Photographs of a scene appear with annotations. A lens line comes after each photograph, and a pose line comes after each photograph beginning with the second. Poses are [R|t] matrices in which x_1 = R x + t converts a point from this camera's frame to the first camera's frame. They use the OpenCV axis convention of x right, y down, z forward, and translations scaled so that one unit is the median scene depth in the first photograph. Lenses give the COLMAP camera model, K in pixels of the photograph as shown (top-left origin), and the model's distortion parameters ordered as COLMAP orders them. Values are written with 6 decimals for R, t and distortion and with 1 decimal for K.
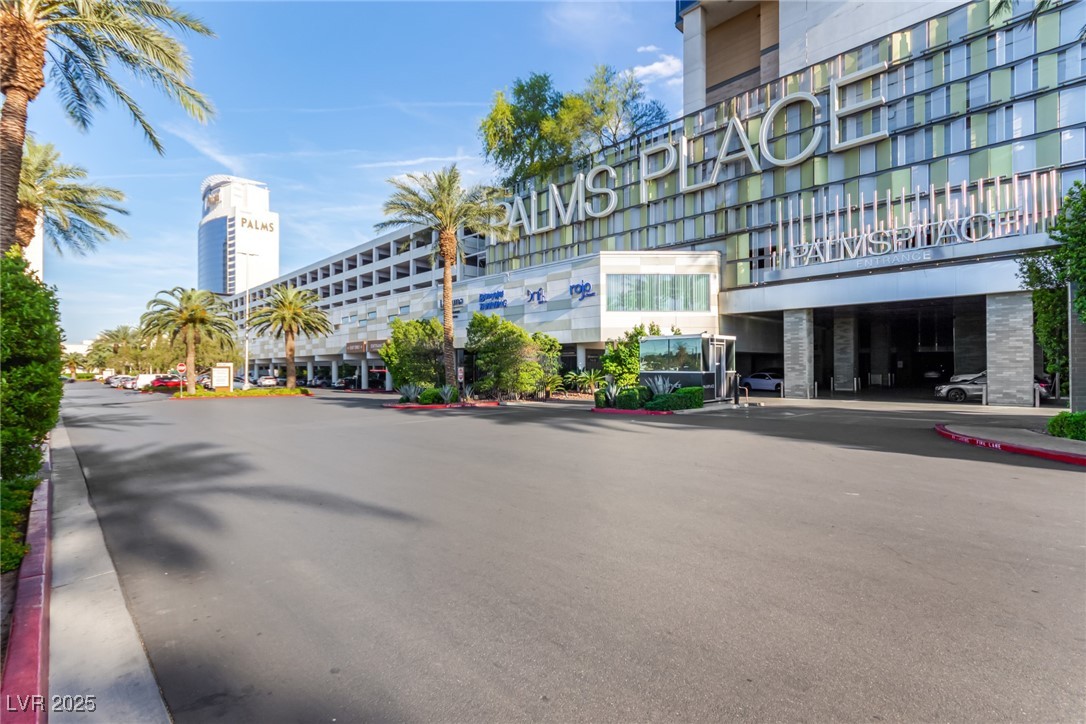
lens RADIAL K [[503.0, 0, 546.2], [0, 503.0, 364.5], [0, 0, 1]] dist [-0.000213, 0.000195]
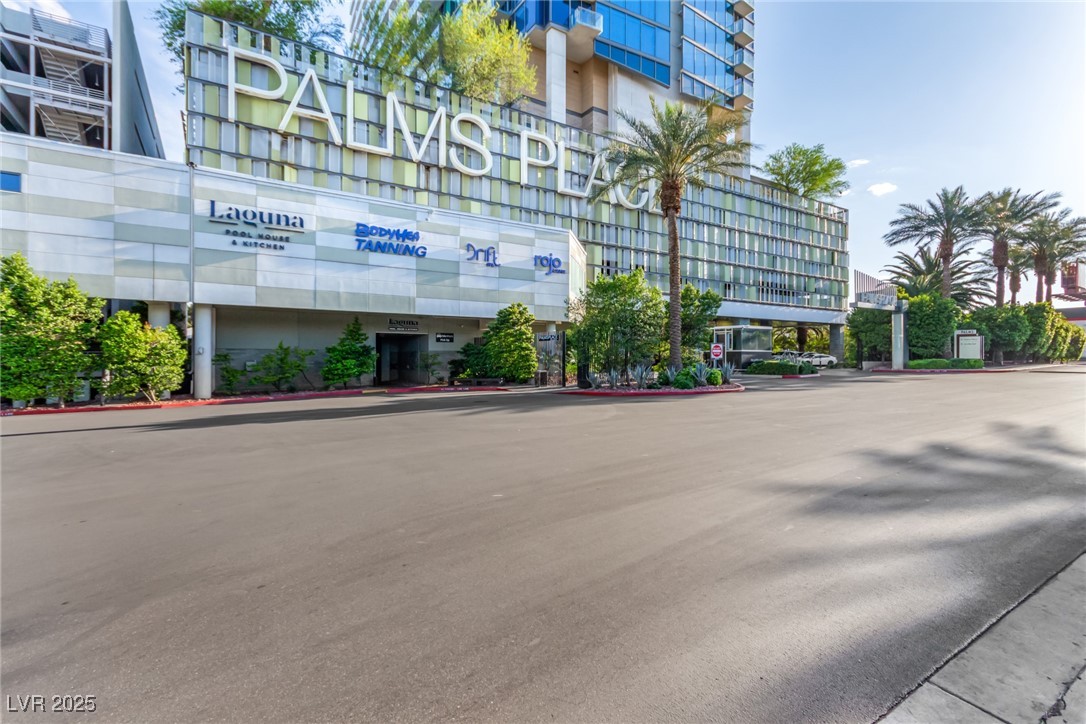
lens RADIAL K [[503.0, 0, 545.5], [0, 503.0, 359.0], [0, 0, 1]] dist [-0.000213, 0.000195]
pose [[0.205739, -0.007727, 0.978576, -0.780103], [-0.012467, 0.999867, 0.010516, 0.017077], [-0.978527, -0.014364, 0.205615, 0.748416]]
